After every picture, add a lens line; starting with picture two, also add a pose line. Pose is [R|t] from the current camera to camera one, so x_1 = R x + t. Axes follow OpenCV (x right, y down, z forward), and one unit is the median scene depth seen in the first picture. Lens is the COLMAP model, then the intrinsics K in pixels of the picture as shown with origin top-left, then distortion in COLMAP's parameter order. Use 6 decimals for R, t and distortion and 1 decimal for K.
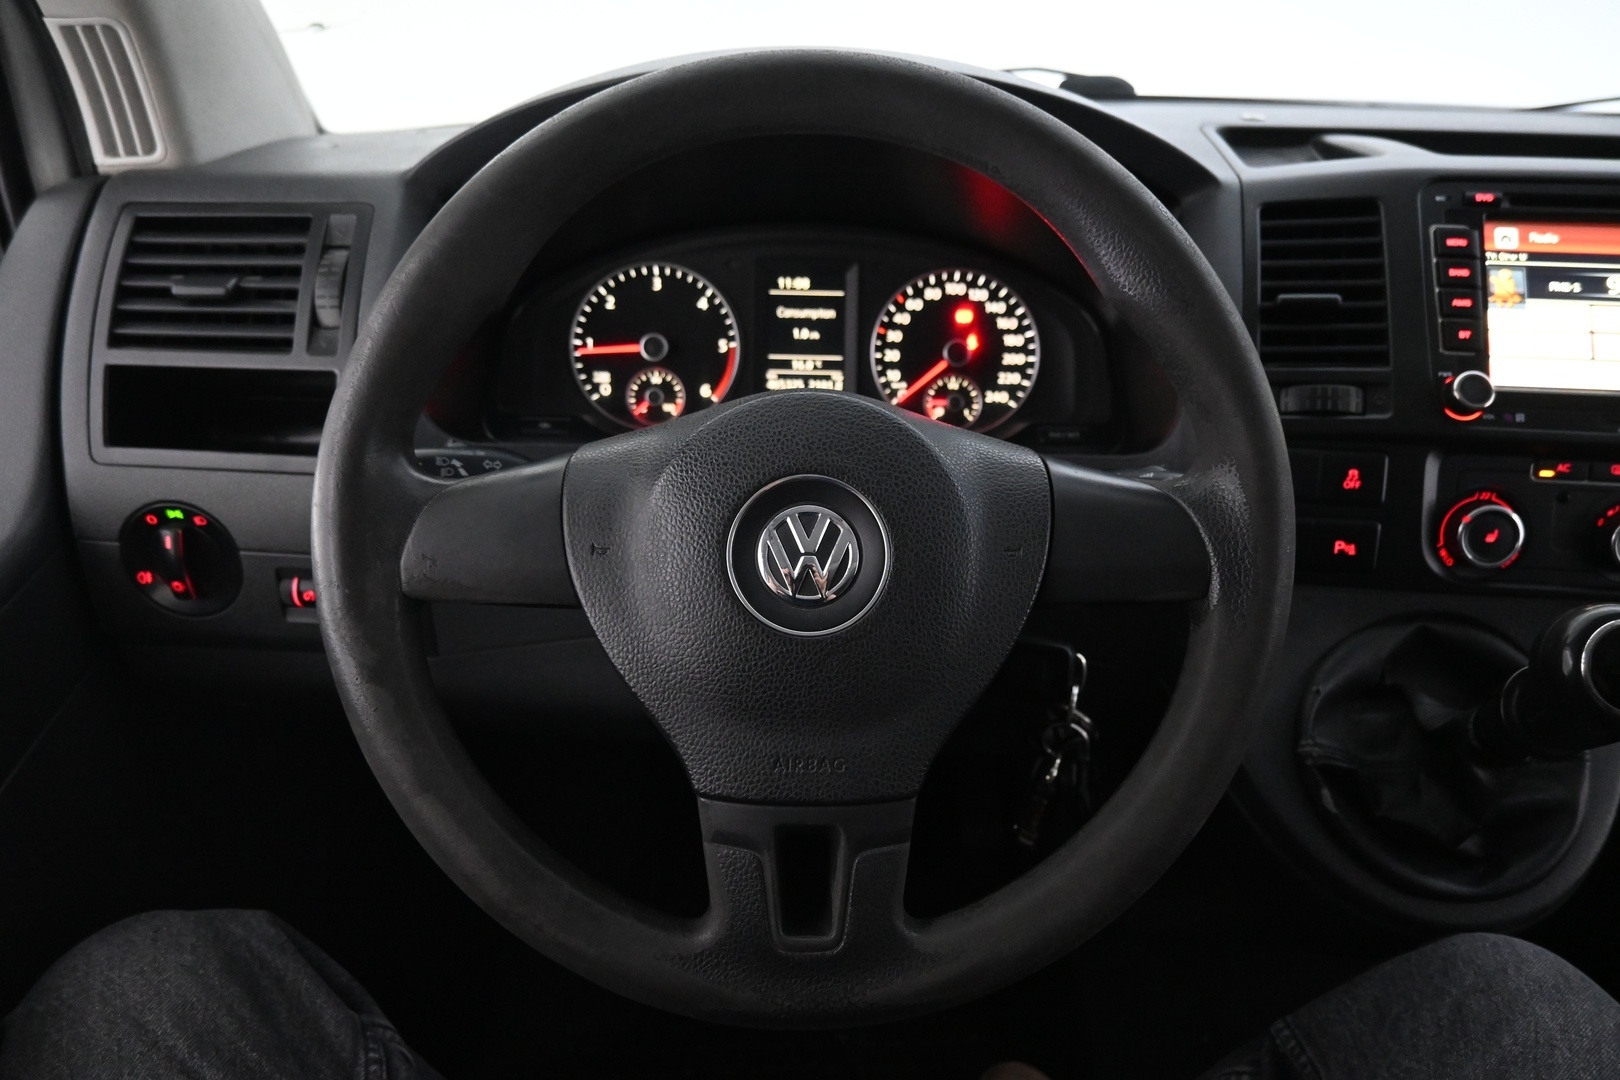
lens RADIAL K [[1135.7, 0, 812.5], [0, 1135.7, 557.1], [0, 0, 1]] dist [-0.006170, 0.002548]
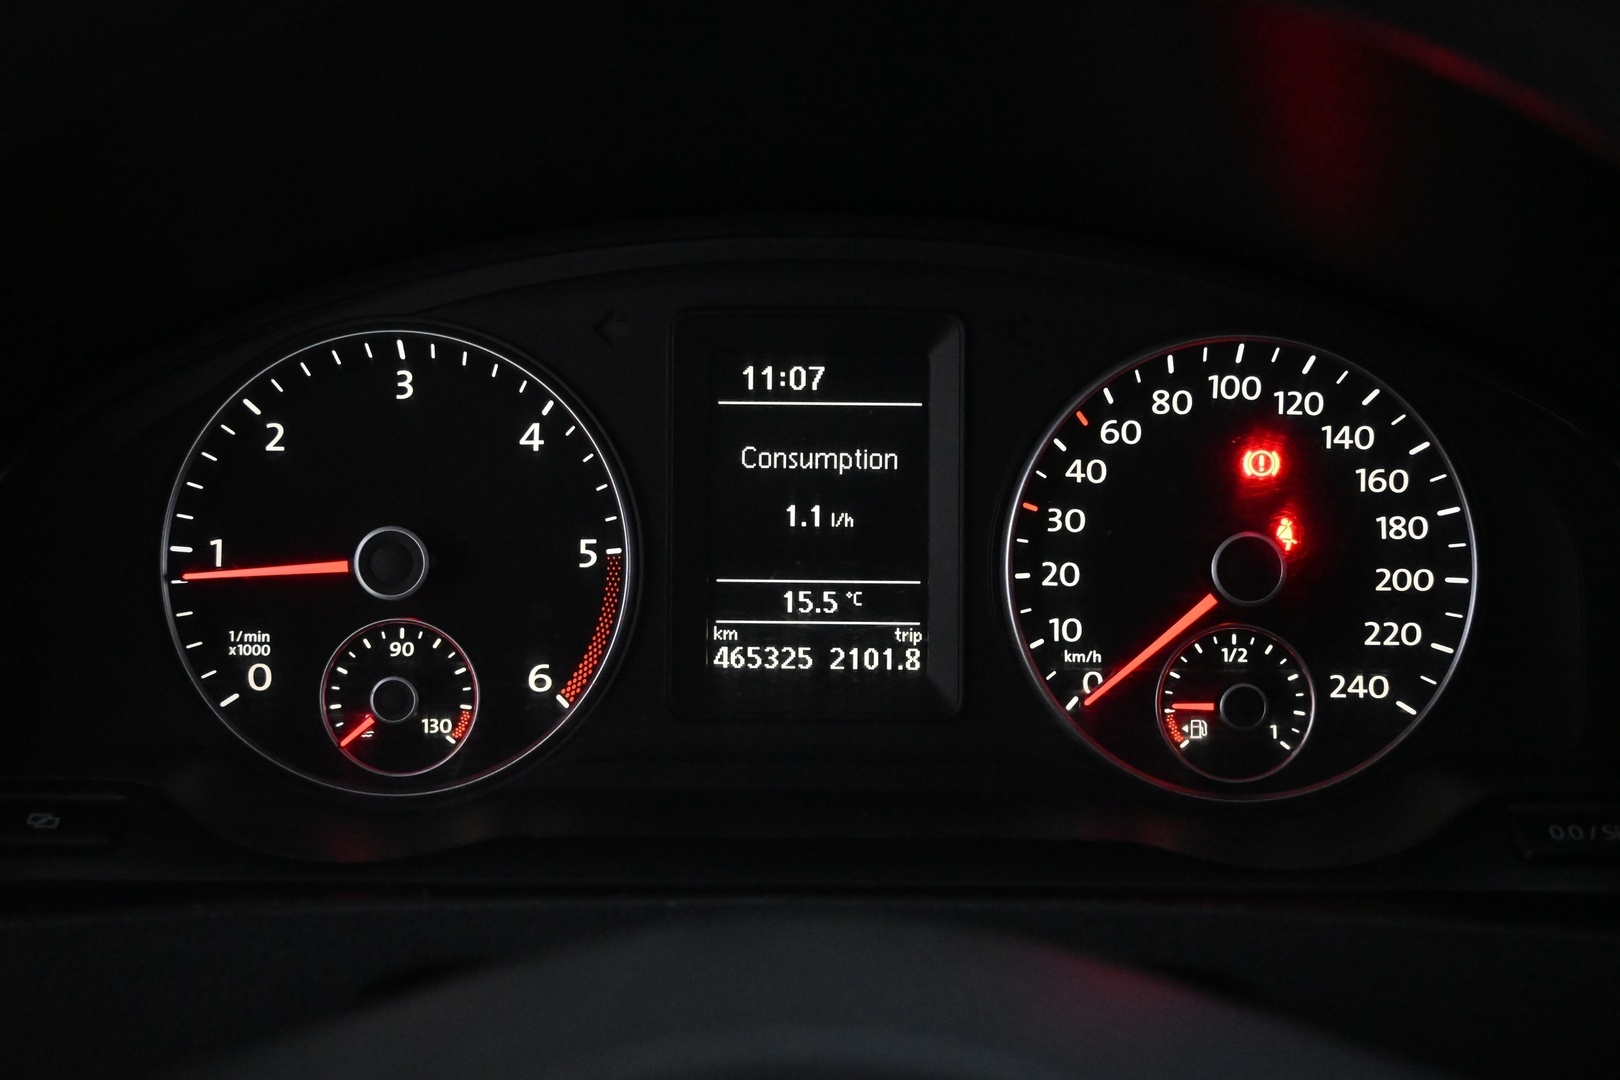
lens RADIAL K [[1975.0, 0, 813.8], [0, 1975.0, 548.3], [0, 0, 1]] dist [0.029080, 0.000000]
pose [[0.999807, -0.010976, -0.016273, 0.002601], [0.009503, 0.996078, -0.087968, -0.132184], [0.017175, 0.087796, 0.995990, 0.380626]]
